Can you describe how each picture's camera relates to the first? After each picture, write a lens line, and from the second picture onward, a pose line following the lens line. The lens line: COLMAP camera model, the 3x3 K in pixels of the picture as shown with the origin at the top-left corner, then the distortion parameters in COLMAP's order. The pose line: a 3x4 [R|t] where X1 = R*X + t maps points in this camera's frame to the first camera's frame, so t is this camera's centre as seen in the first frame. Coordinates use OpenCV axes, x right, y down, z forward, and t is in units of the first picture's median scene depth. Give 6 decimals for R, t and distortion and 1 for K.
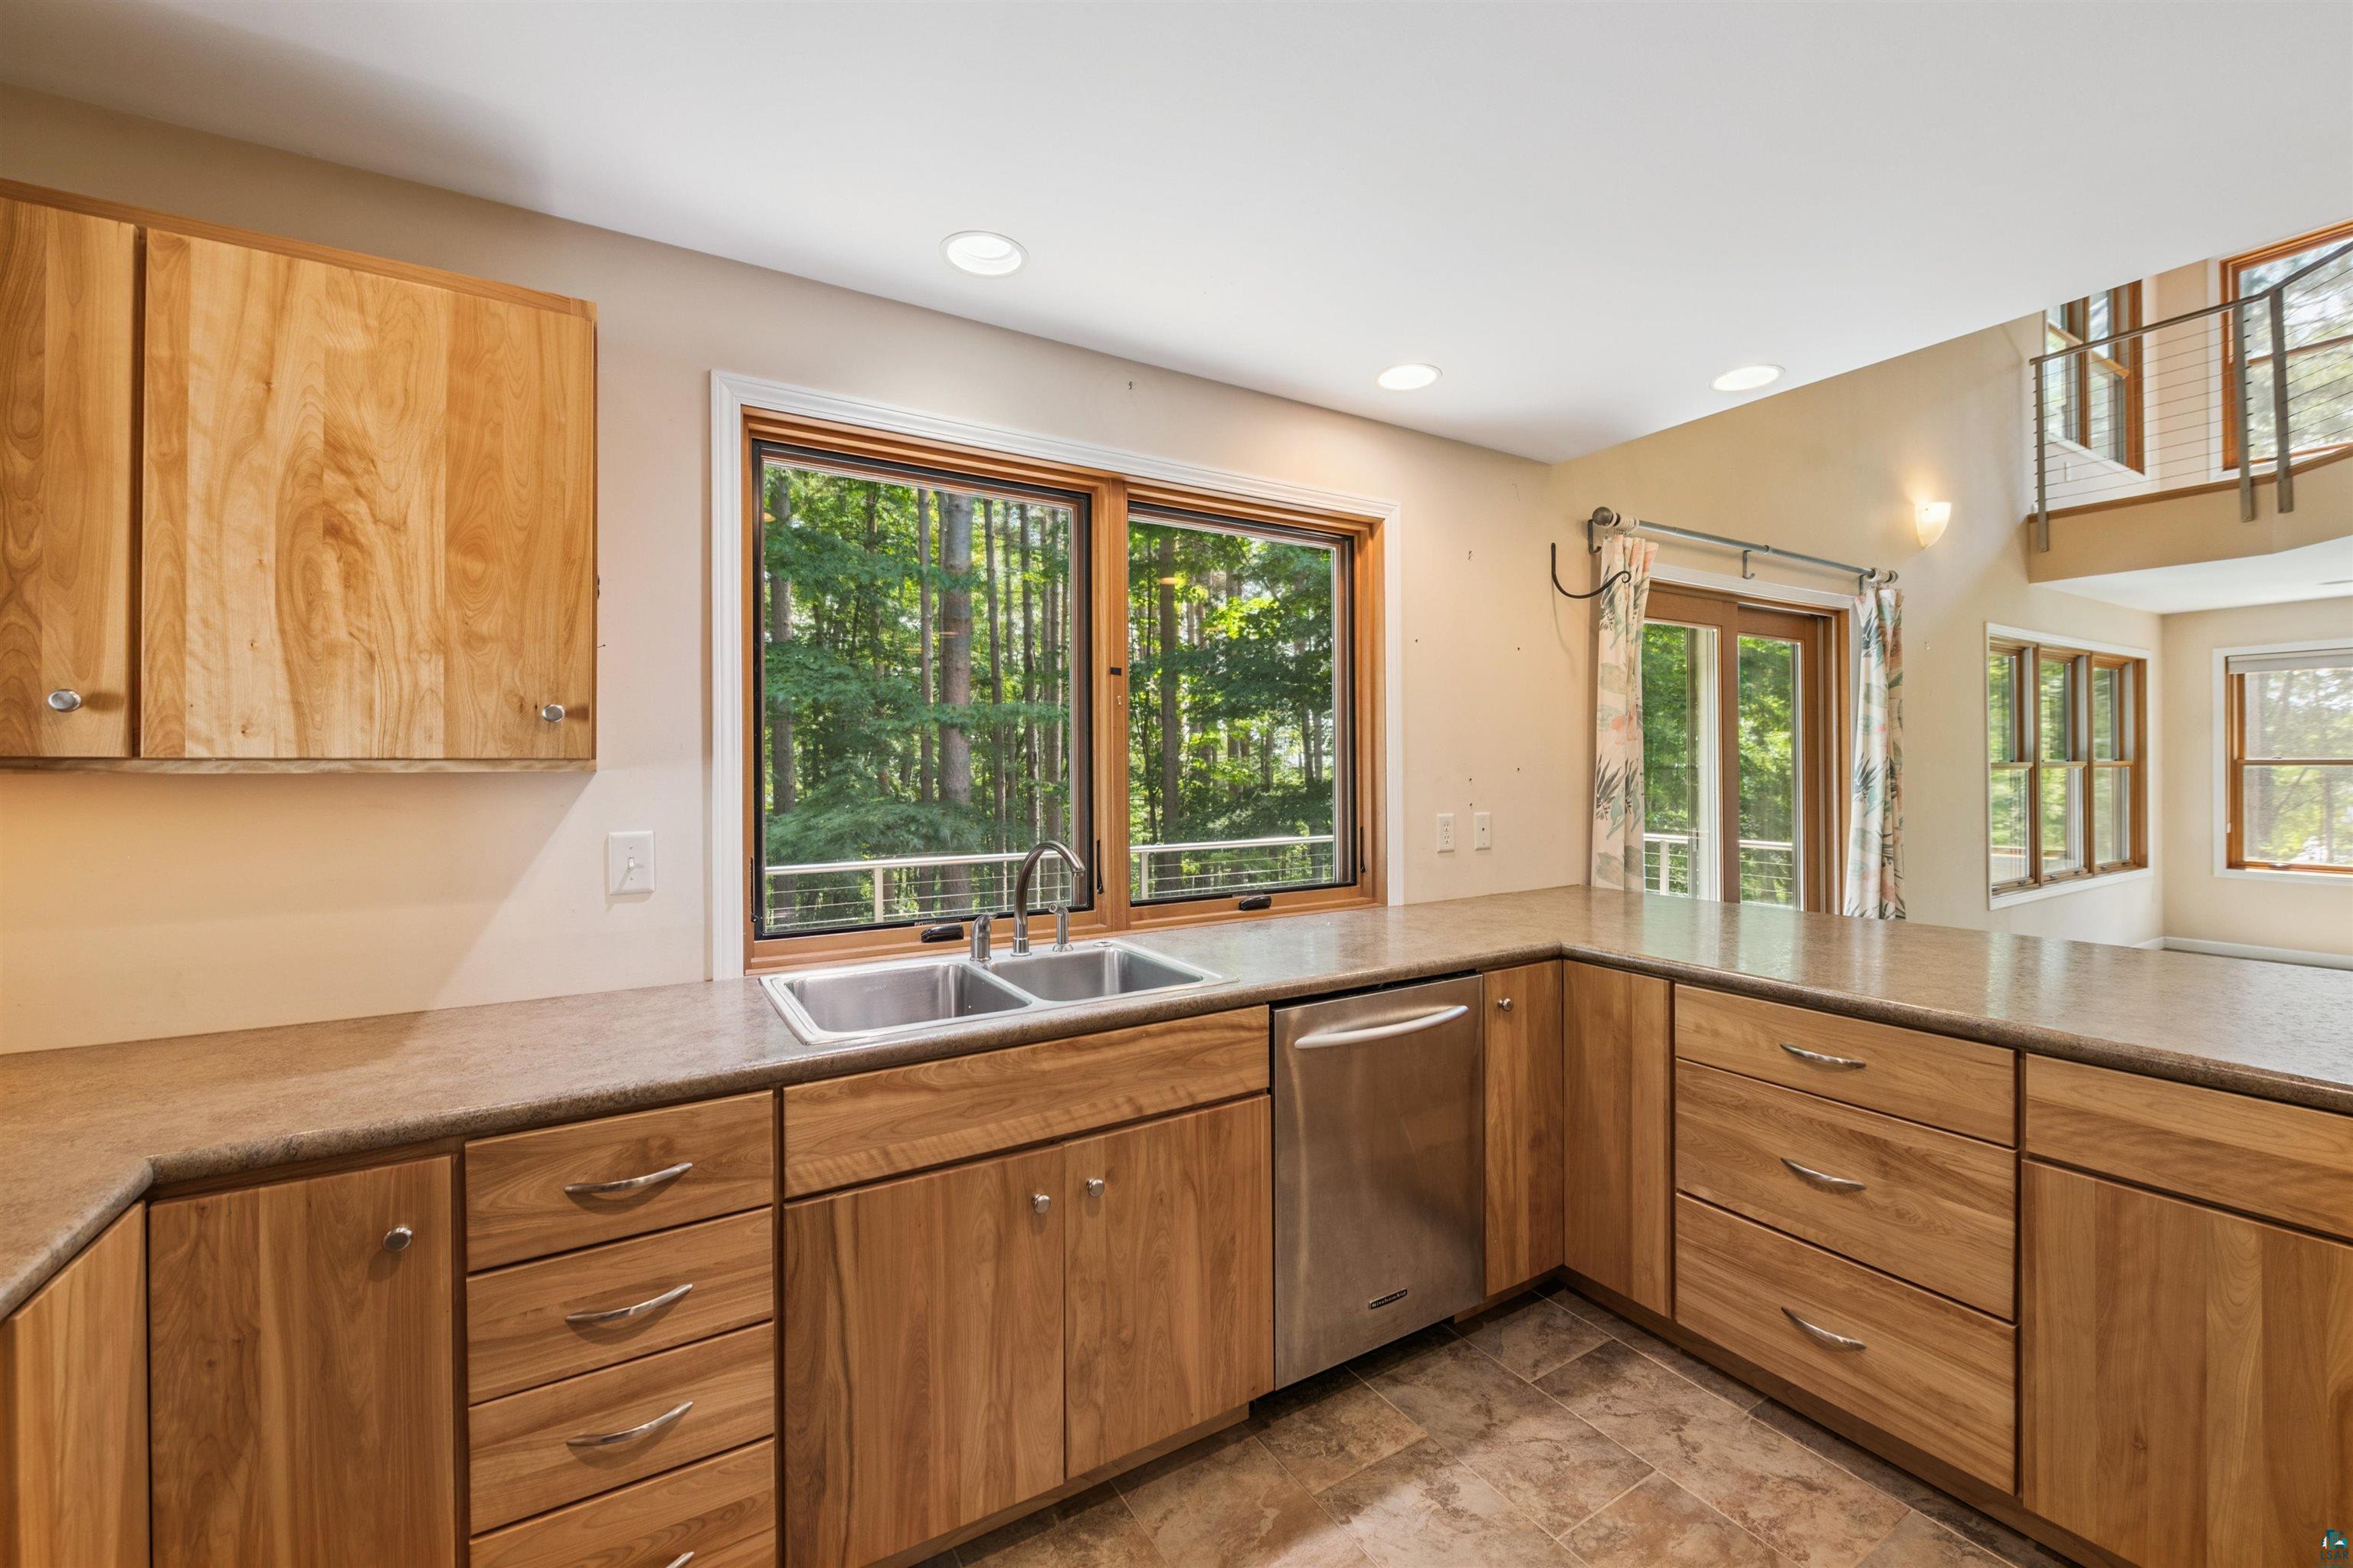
lens RADIAL K [[942.4, 0, 1165.2], [0, 942.4, 765.8], [0, 0, 1]] dist [-0.013501, -0.000150]
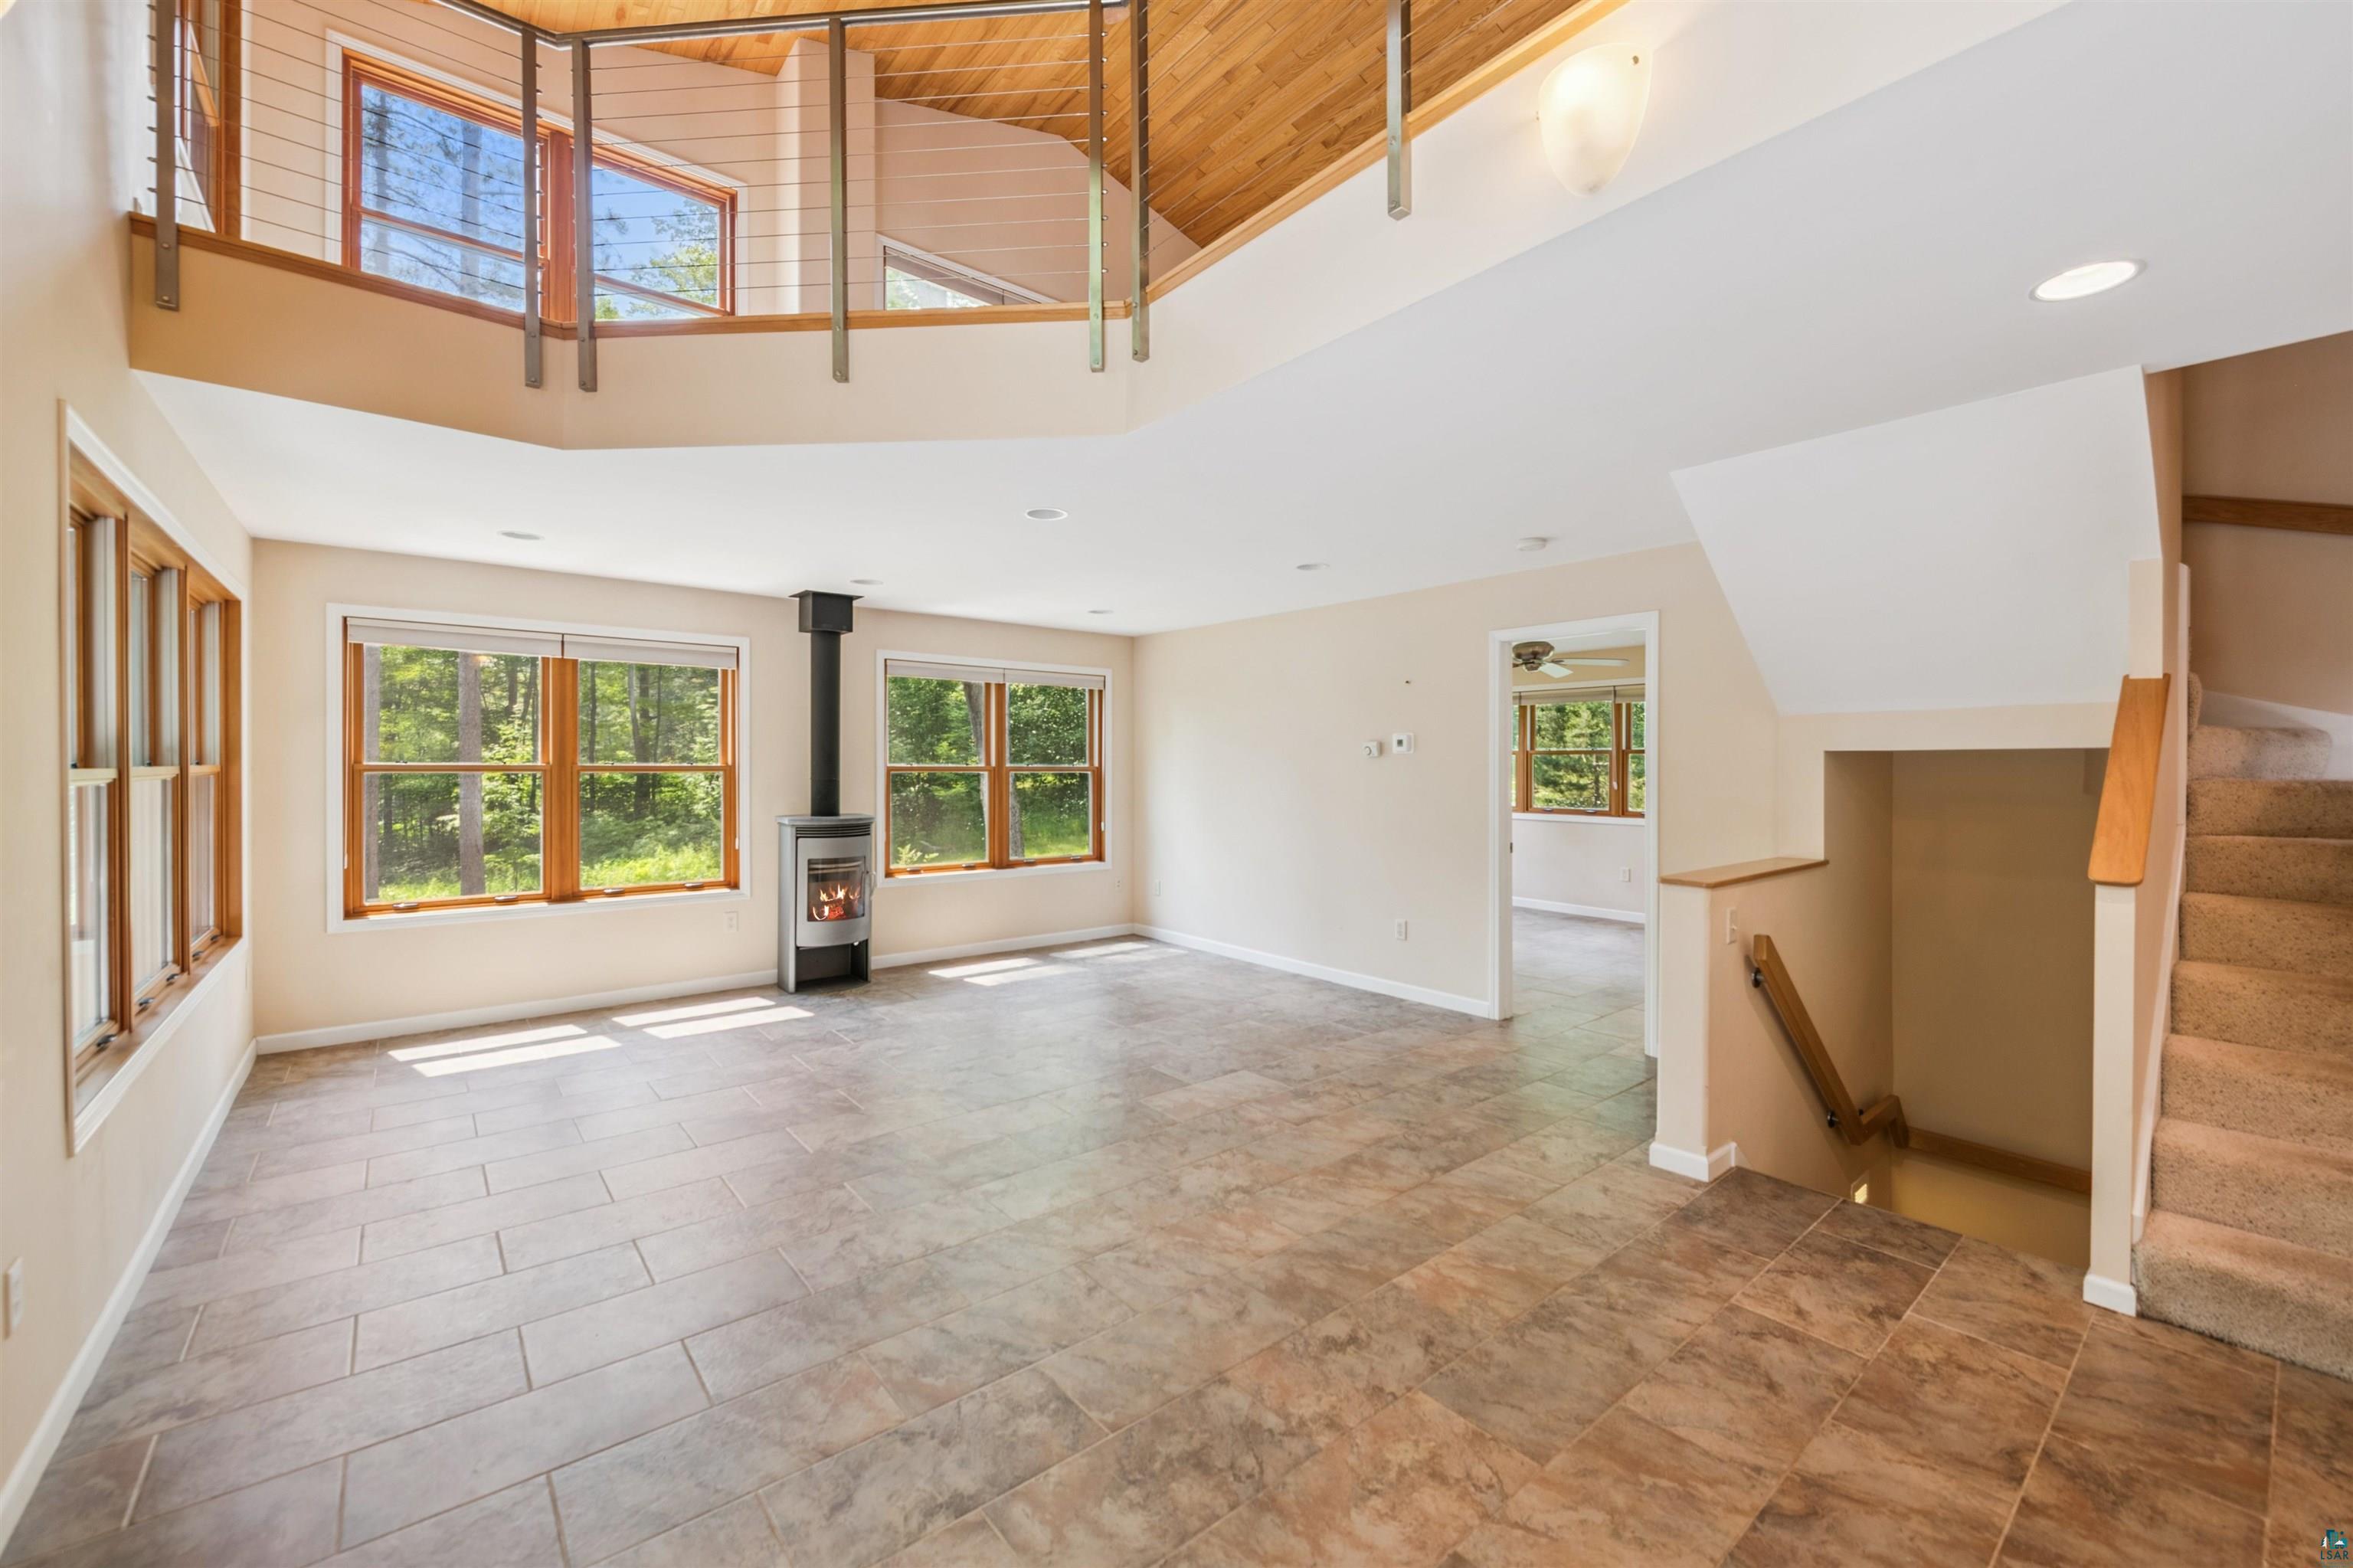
lens RADIAL K [[942.4, 0, 1204.3], [0, 942.4, 771.2], [0, 0, 1]] dist [-0.013501, -0.000150]
pose [[-0.180130, -0.003773, 0.983636, 0.386525], [0.002181, 0.999989, 0.004236, -0.003278], [-0.983640, 0.002909, -0.180120, 0.553702]]
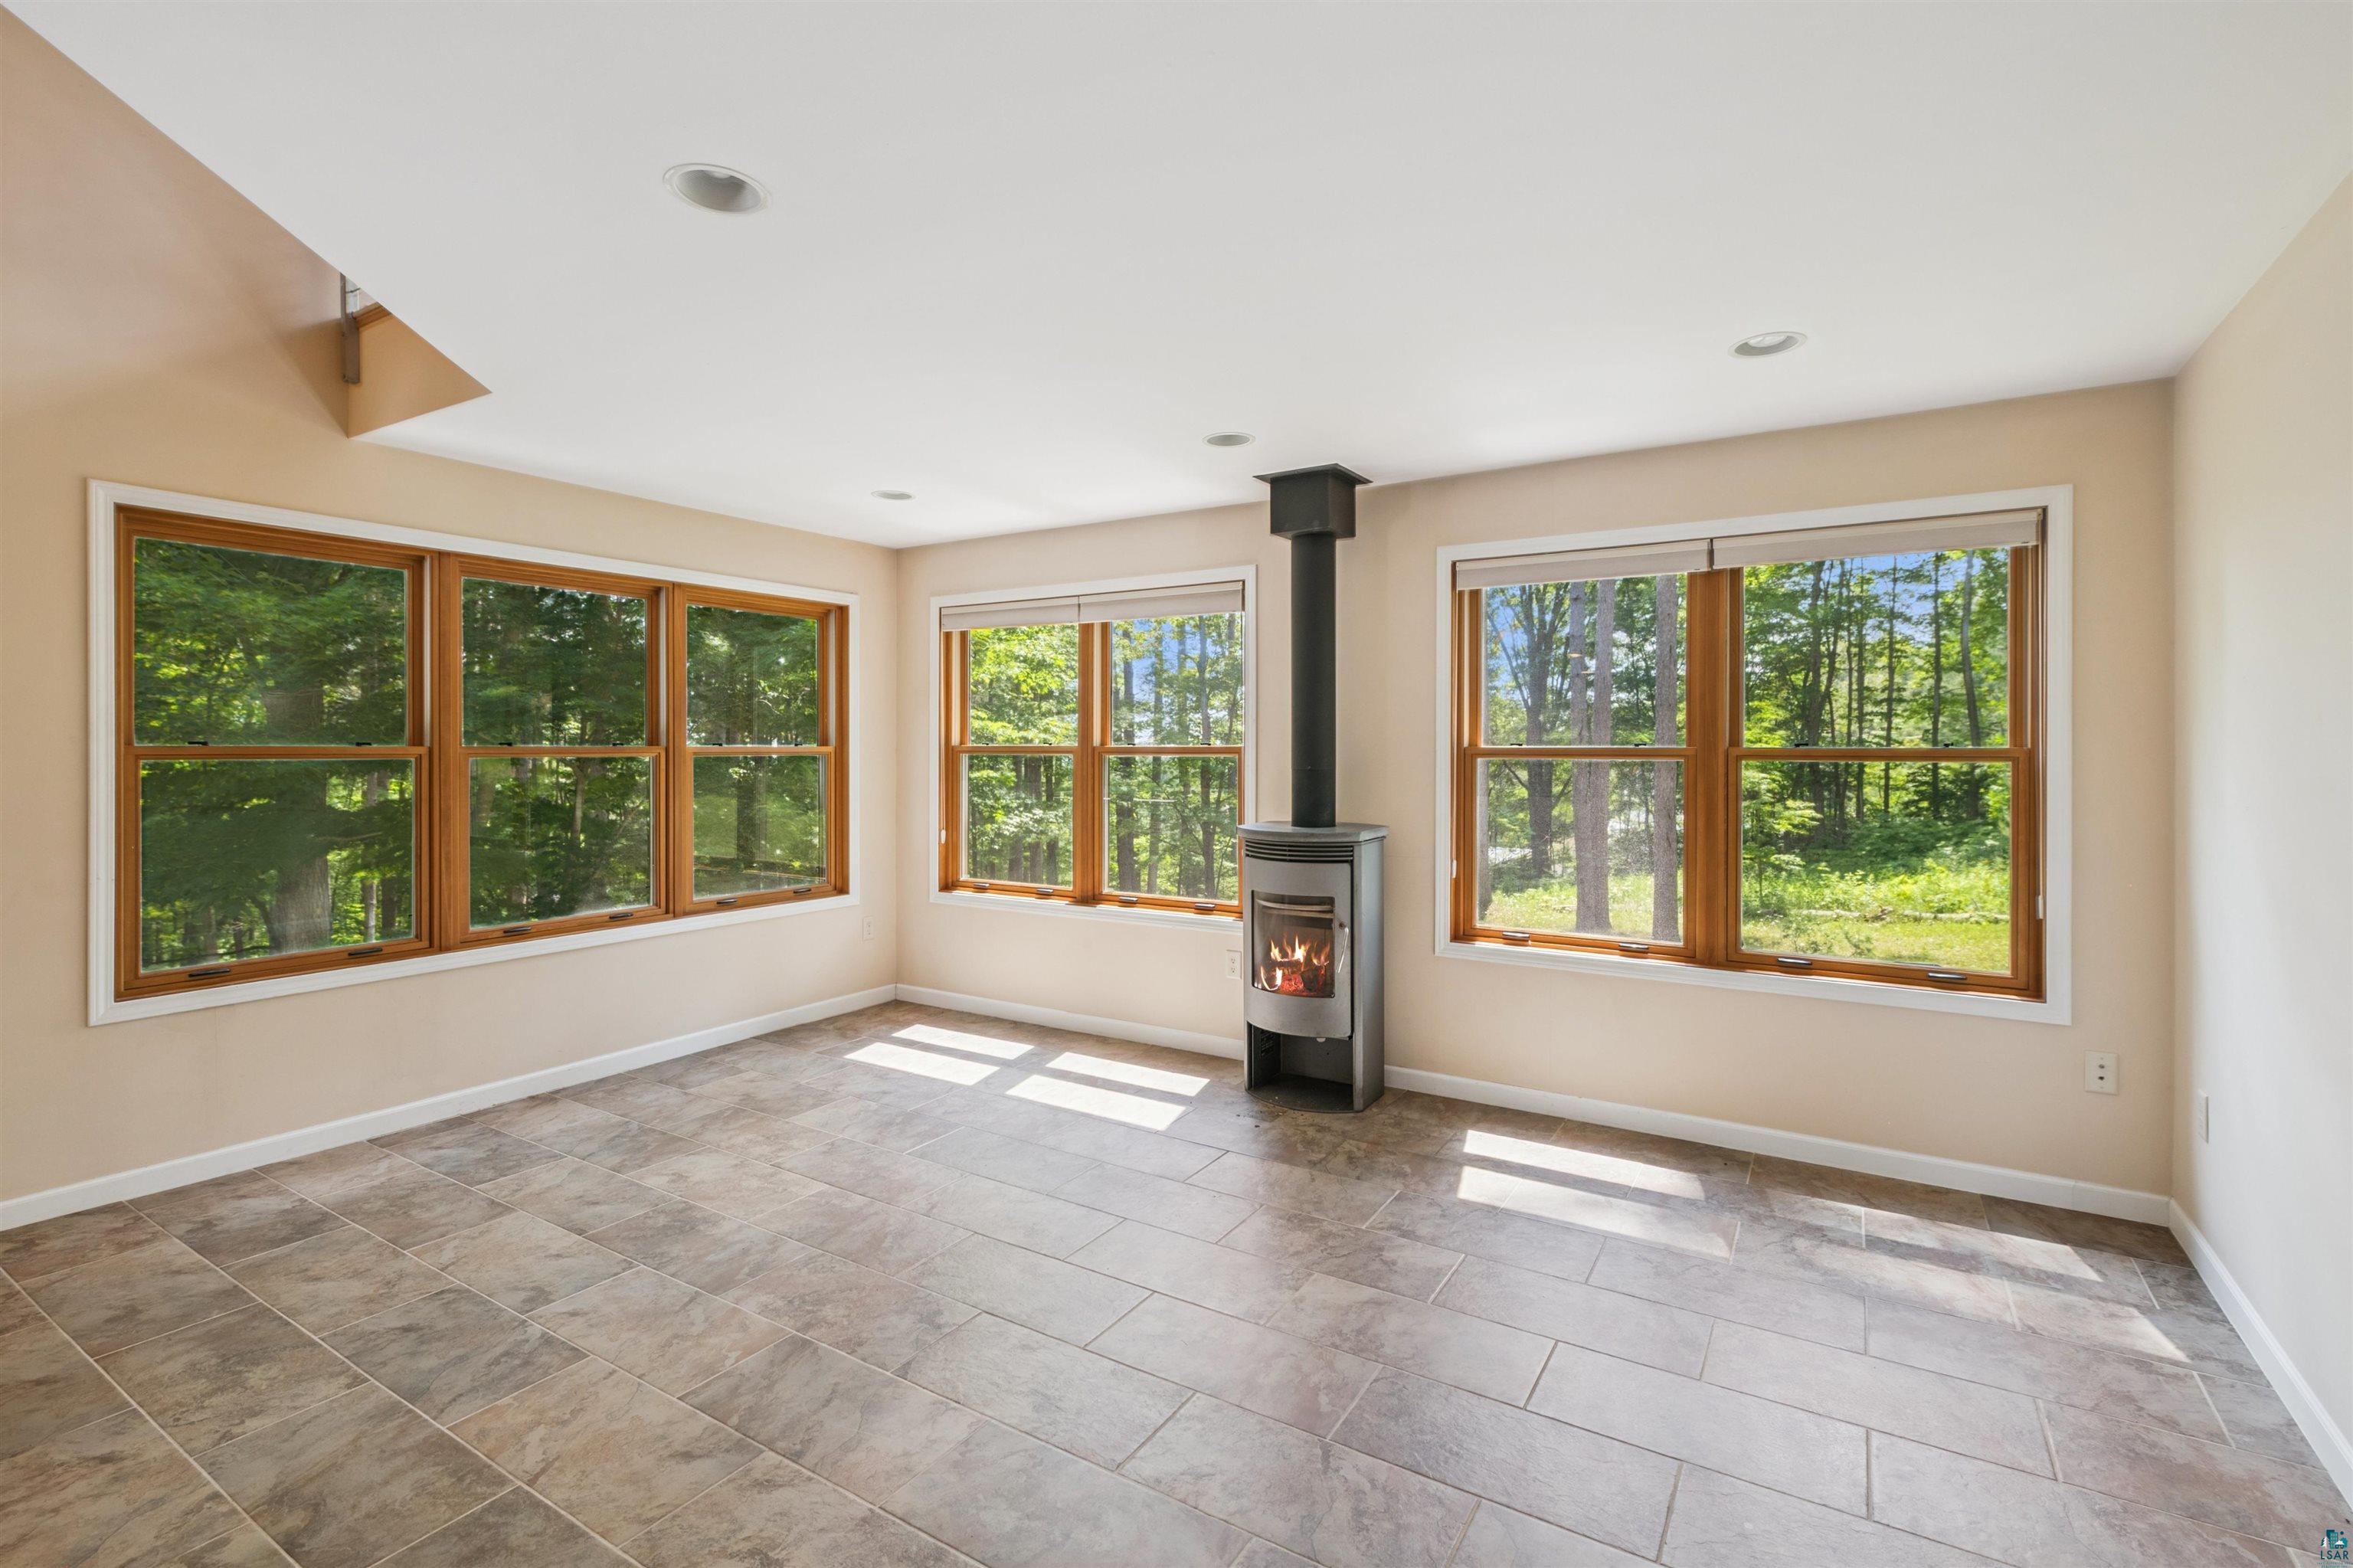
lens RADIAL K [[1087.0, 0, 1195.9], [0, 1087.0, 745.1], [0, 0, 1]] dist [-0.003380, -0.000543]
pose [[0.887520, 0.004440, 0.460749, 1.052783], [-0.001861, 0.999980, -0.006053, -0.002210], [-0.460766, 0.004515, 0.887510, 0.146510]]
